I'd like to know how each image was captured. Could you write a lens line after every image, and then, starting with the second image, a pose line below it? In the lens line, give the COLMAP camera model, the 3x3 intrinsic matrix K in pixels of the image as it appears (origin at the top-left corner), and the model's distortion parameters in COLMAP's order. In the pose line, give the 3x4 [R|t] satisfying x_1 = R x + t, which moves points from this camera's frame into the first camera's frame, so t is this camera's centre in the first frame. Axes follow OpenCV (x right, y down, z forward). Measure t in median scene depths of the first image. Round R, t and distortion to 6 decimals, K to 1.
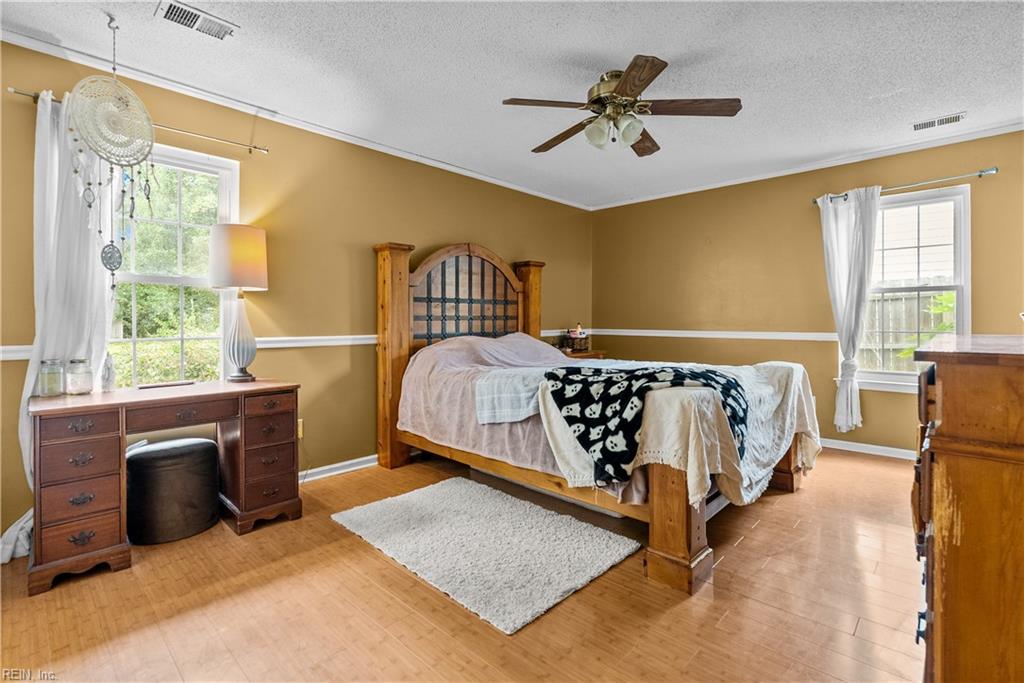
lens RADIAL K [[469.7, 0, 512.0], [0, 469.7, 341.5], [0, 0, 1]] dist [-0.000140, -0.000005]
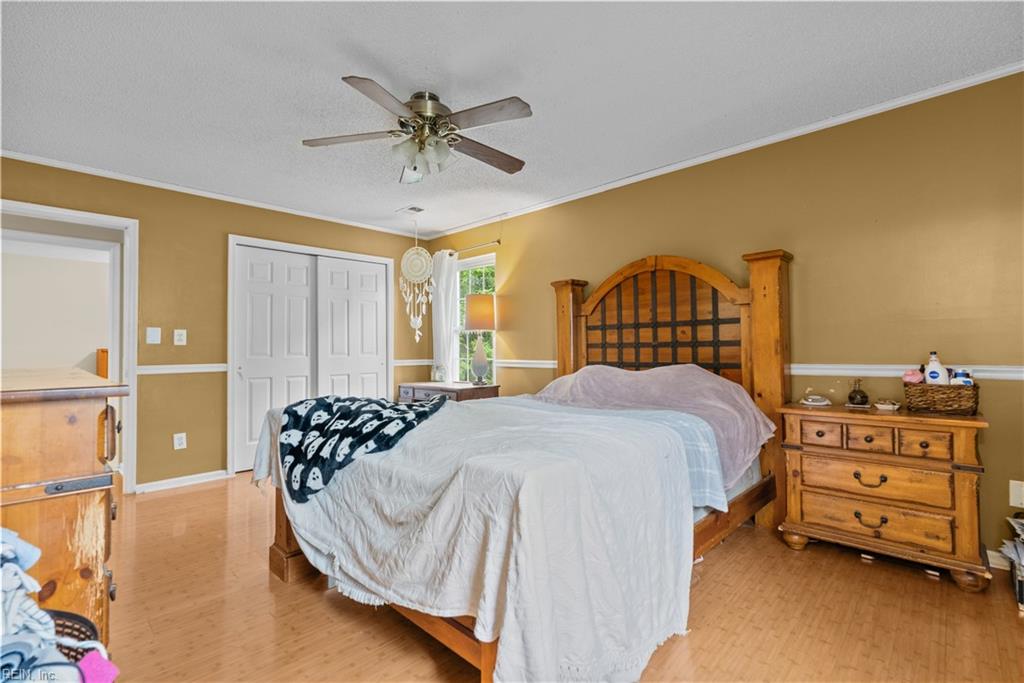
lens RADIAL K [[469.7, 0, 512.0], [0, 469.7, 341.5], [0, 0, 1]] dist [-0.000140, -0.000005]
pose [[-0.012730, -0.008042, -0.999887, 0.784310], [-0.032761, 0.999434, -0.007622, -0.044066], [0.999382, 0.032661, -0.012987, 0.802063]]
